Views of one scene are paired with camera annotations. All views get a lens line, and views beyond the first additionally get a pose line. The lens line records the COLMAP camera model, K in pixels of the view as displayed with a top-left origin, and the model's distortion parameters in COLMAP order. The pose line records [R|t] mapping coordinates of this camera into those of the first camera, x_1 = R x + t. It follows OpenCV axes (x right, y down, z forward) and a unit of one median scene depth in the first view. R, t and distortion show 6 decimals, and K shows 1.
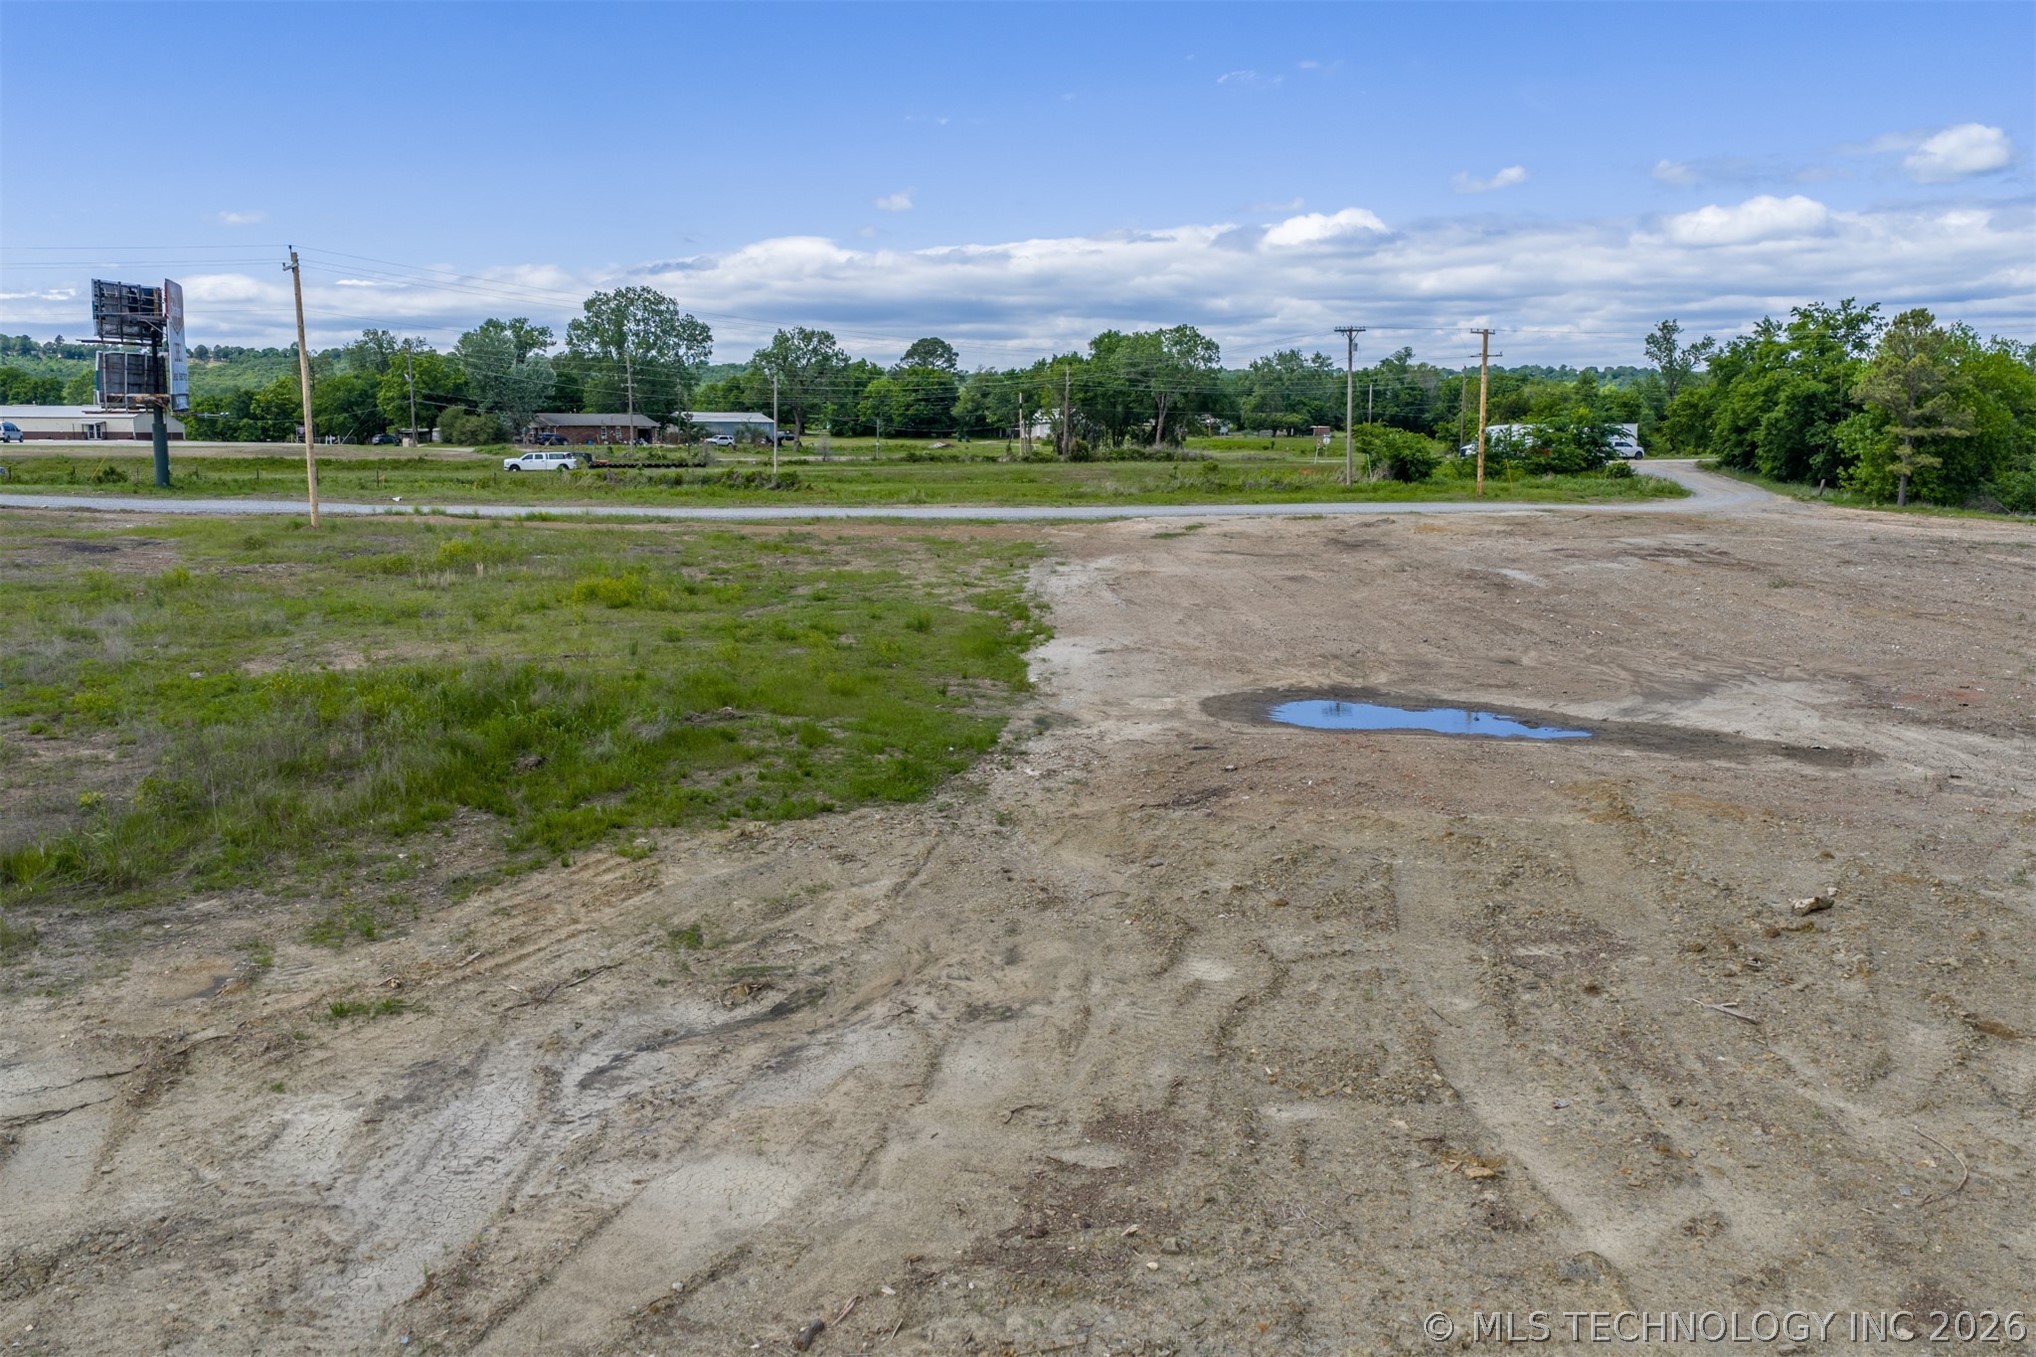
lens RADIAL K [[1683.9, 0, 1022.4], [0, 1683.9, 683.1], [0, 0, 1]] dist [0.006904, -0.014180]
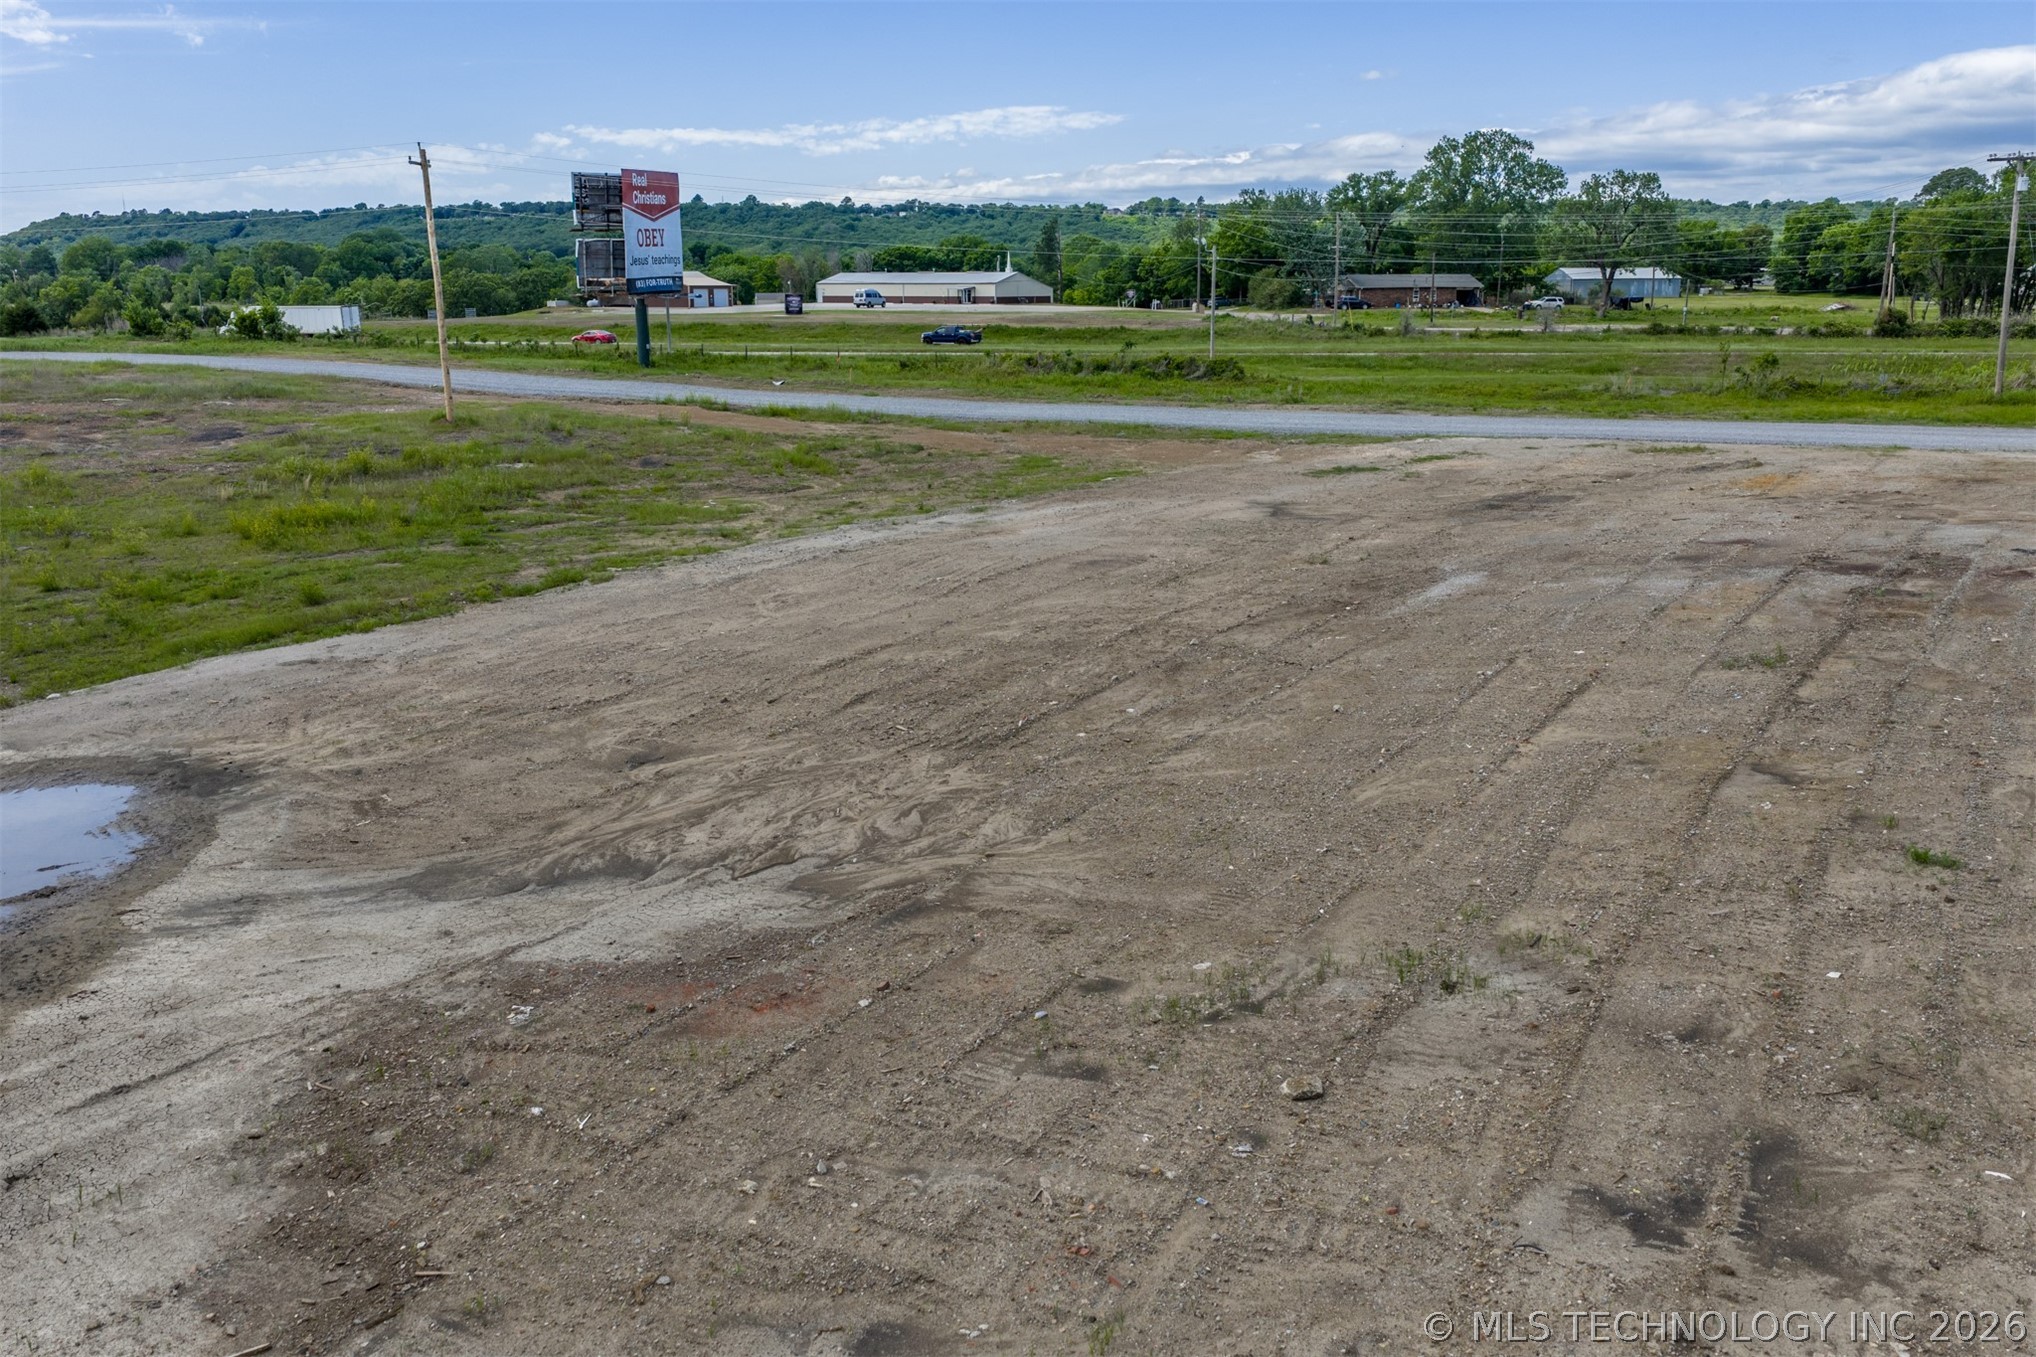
lens RADIAL K [[1683.9, 0, 1014.4], [0, 1683.9, 678.4], [0, 0, 1]] dist [0.006904, -0.014180]
pose [[0.808684, 0.127536, -0.574251, 0.137349], [-0.078912, 0.990911, 0.108945, -0.023884], [0.582926, -0.042787, 0.811398, 0.113134]]
